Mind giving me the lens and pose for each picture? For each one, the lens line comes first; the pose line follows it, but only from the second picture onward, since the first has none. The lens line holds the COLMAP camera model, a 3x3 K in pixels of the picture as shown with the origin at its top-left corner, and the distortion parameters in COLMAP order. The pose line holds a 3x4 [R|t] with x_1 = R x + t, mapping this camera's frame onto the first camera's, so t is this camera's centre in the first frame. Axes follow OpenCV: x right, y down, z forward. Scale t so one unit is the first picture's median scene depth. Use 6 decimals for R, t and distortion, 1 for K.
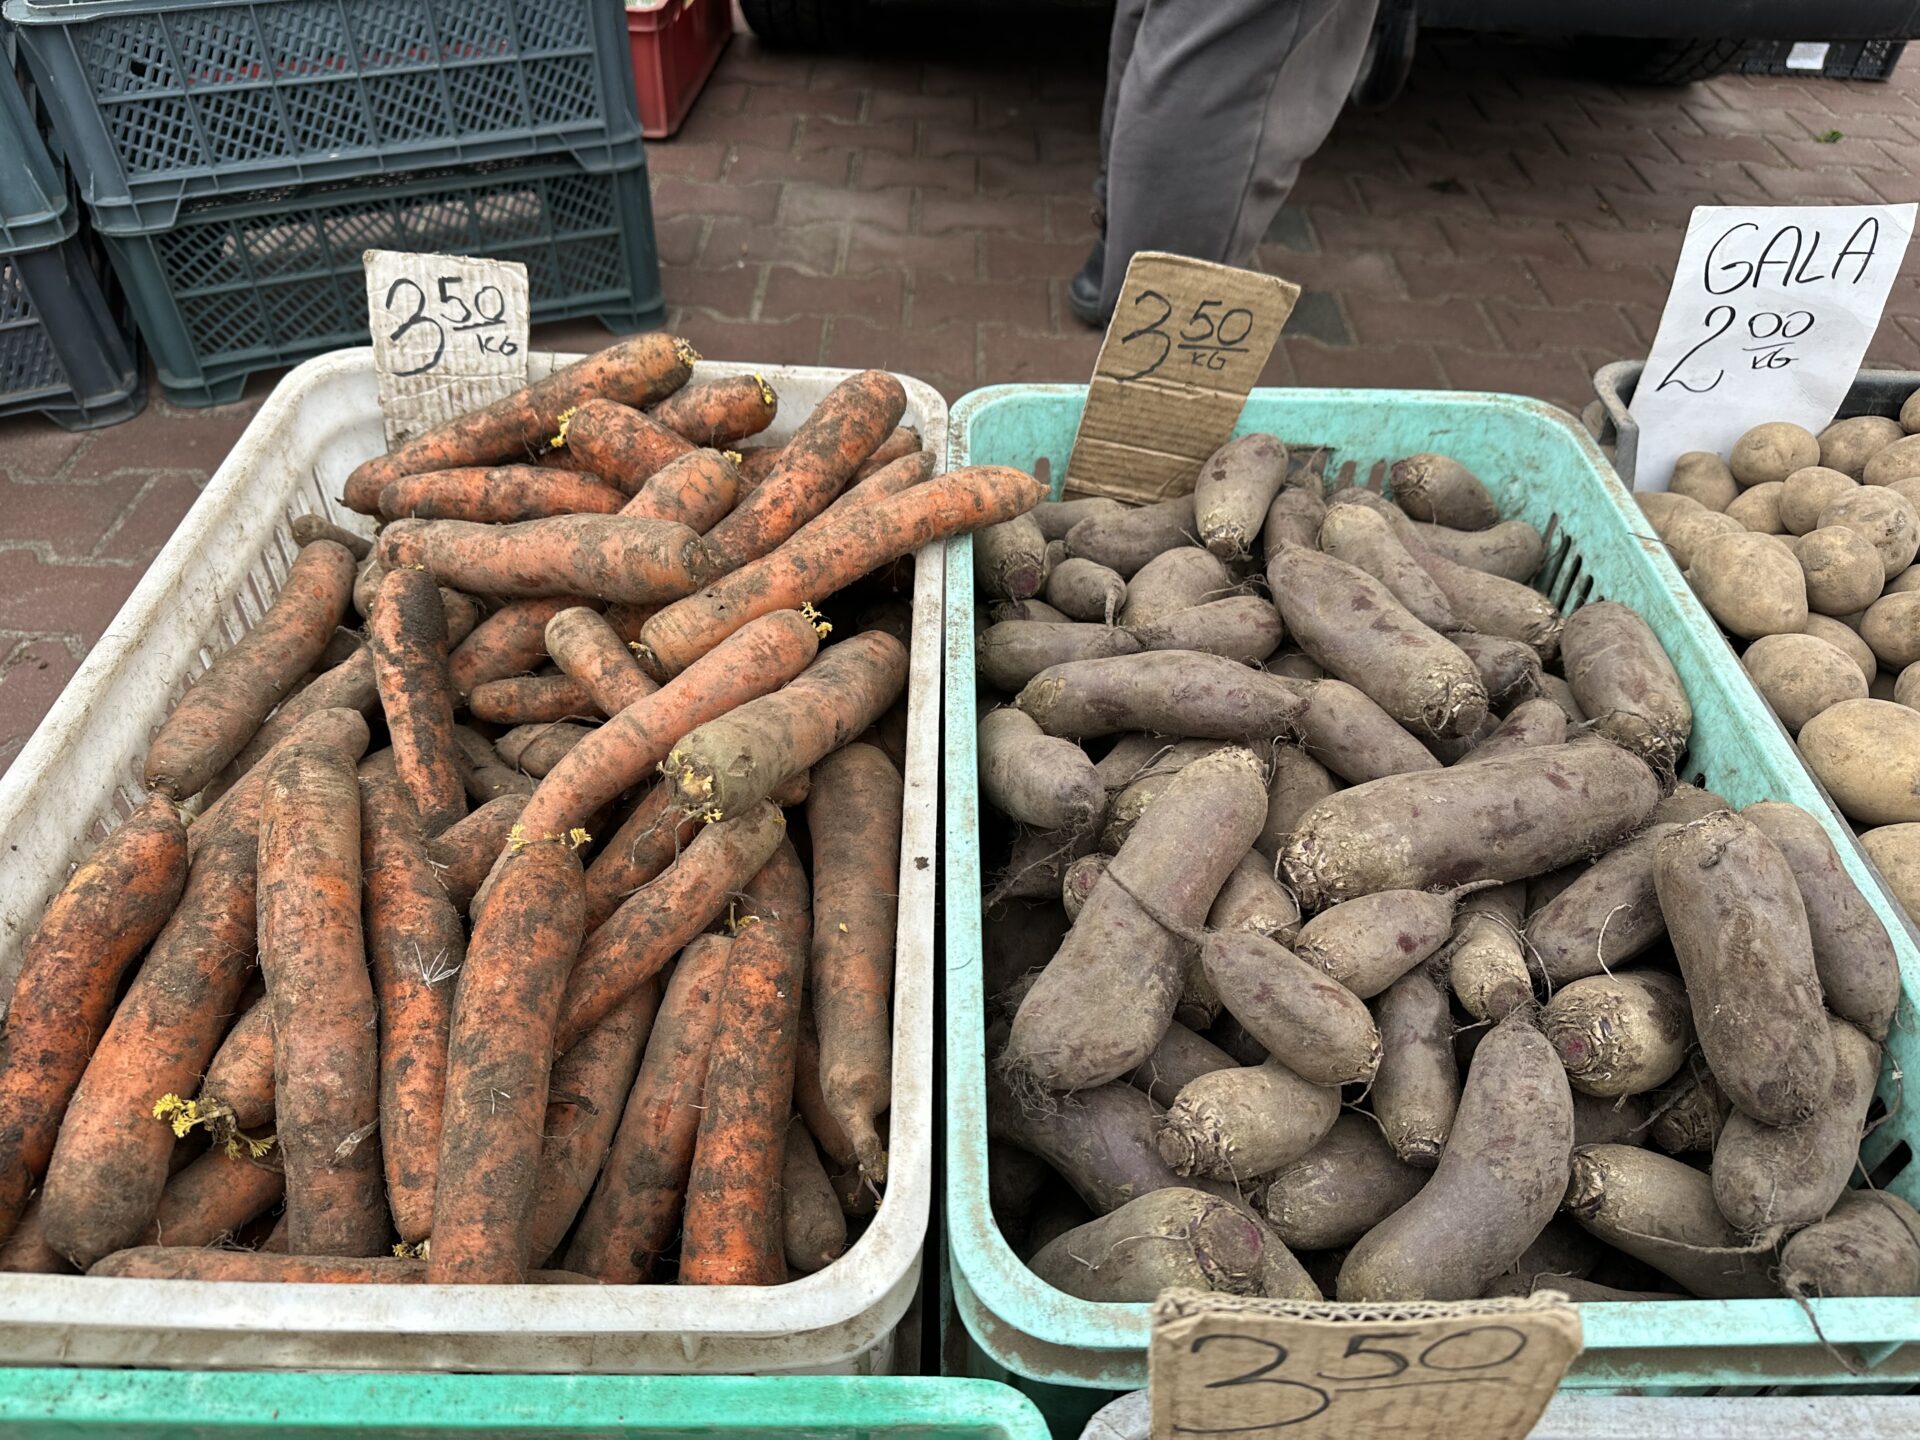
lens RADIAL K [[1369.3, 0, 957.1], [0, 1369.3, 728.6], [0, 0, 1]] dist [0.012349, -0.020911]
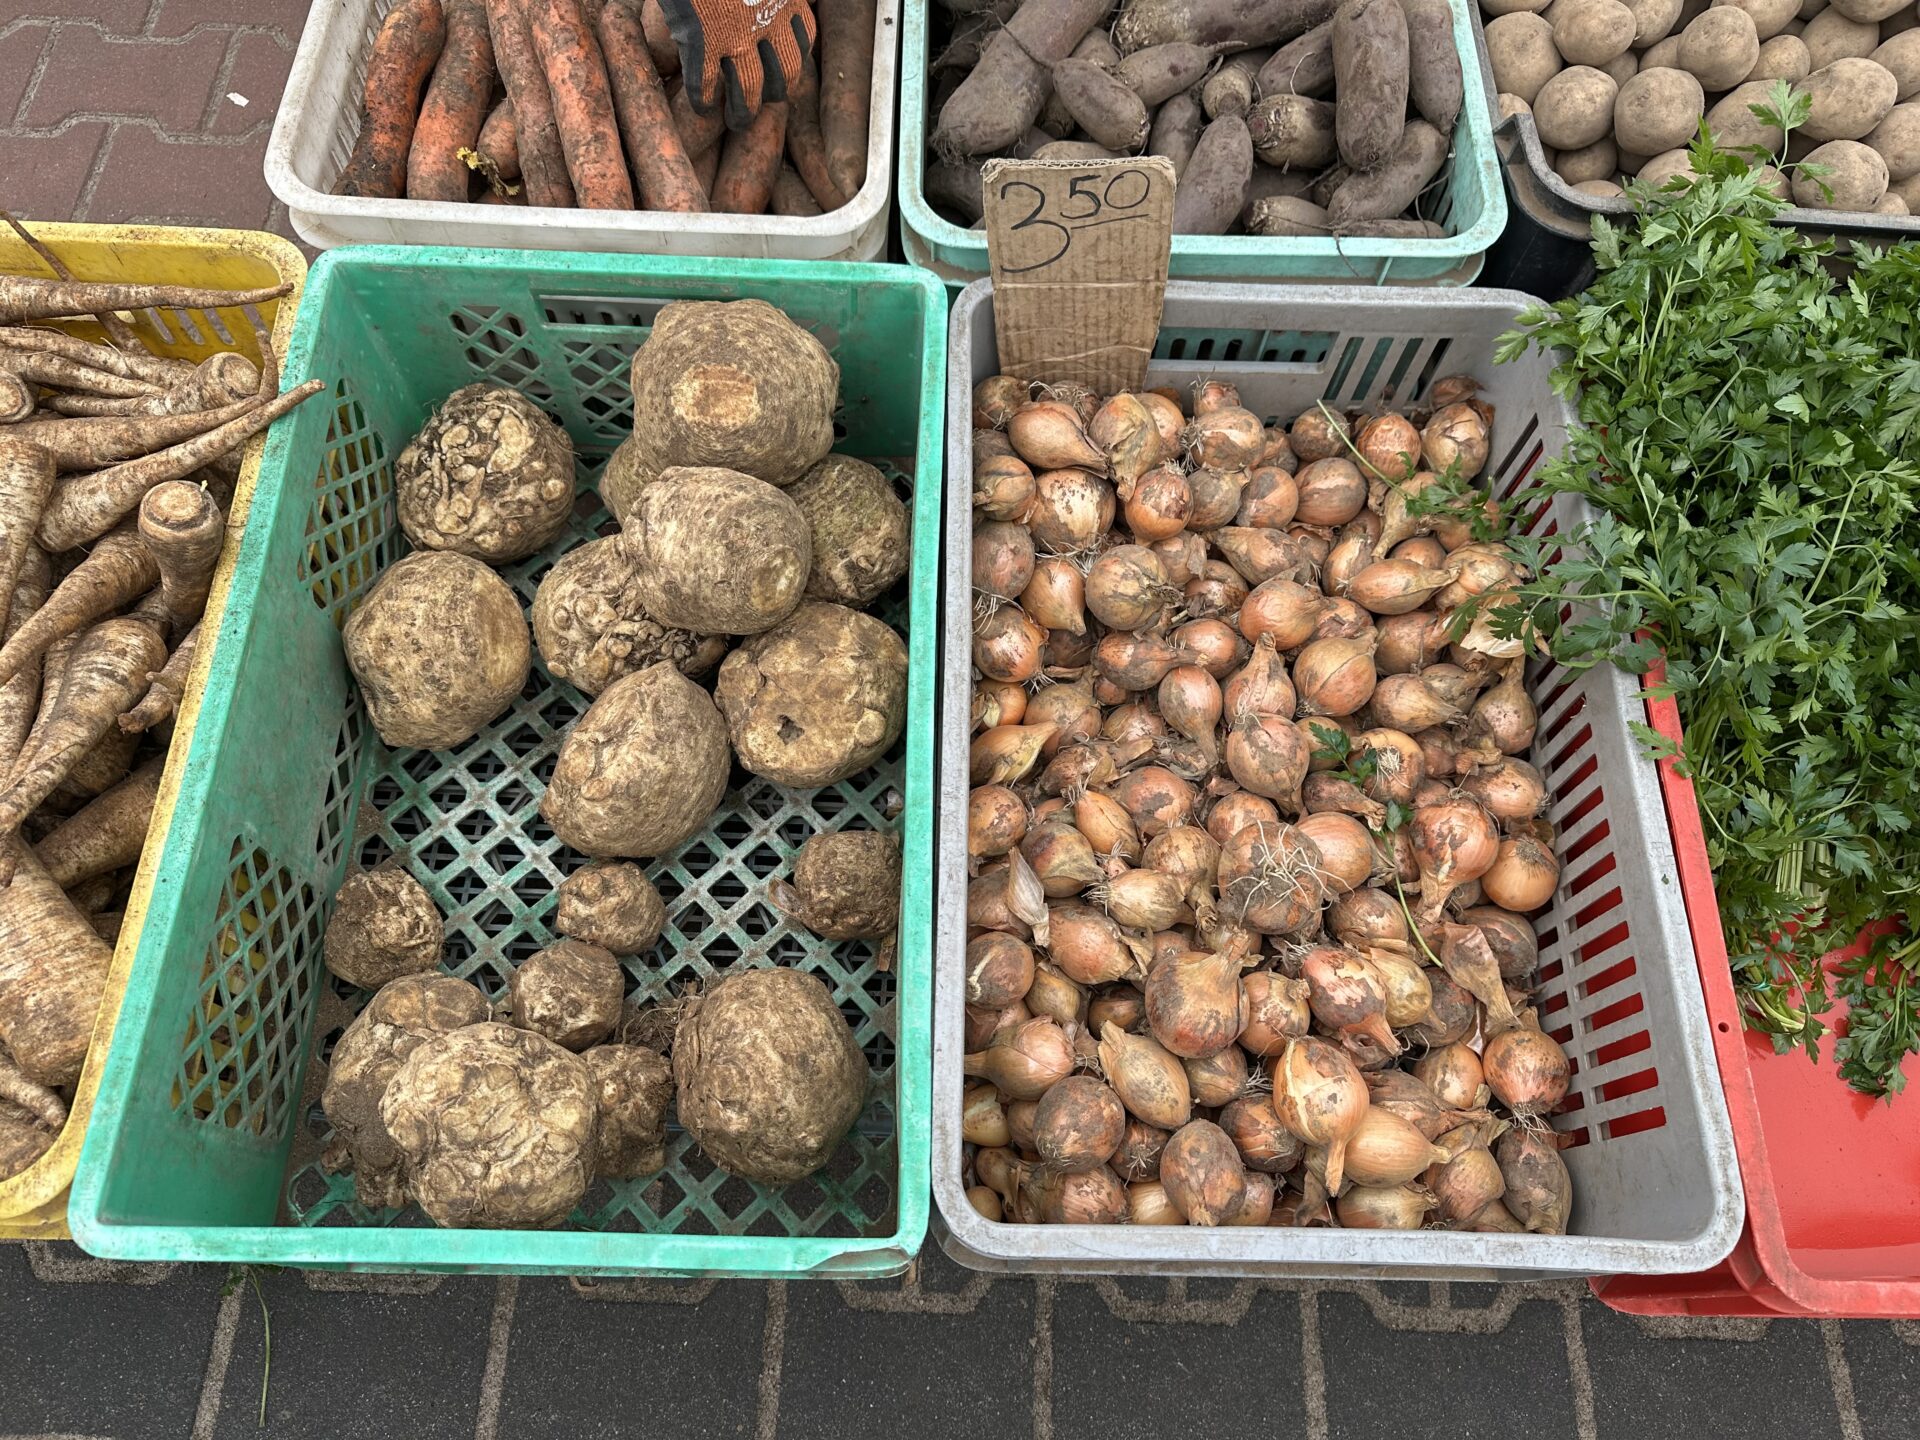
lens RADIAL K [[1369.3, 0, 957.1], [0, 1369.3, 728.6], [0, 0, 1]] dist [0.012349, -0.020911]
pose [[0.999800, 0.014853, -0.013375, 0.089913], [-0.008781, 0.927532, 0.373642, 0.267496], [0.017955, -0.373449, 0.927477, -0.839345]]
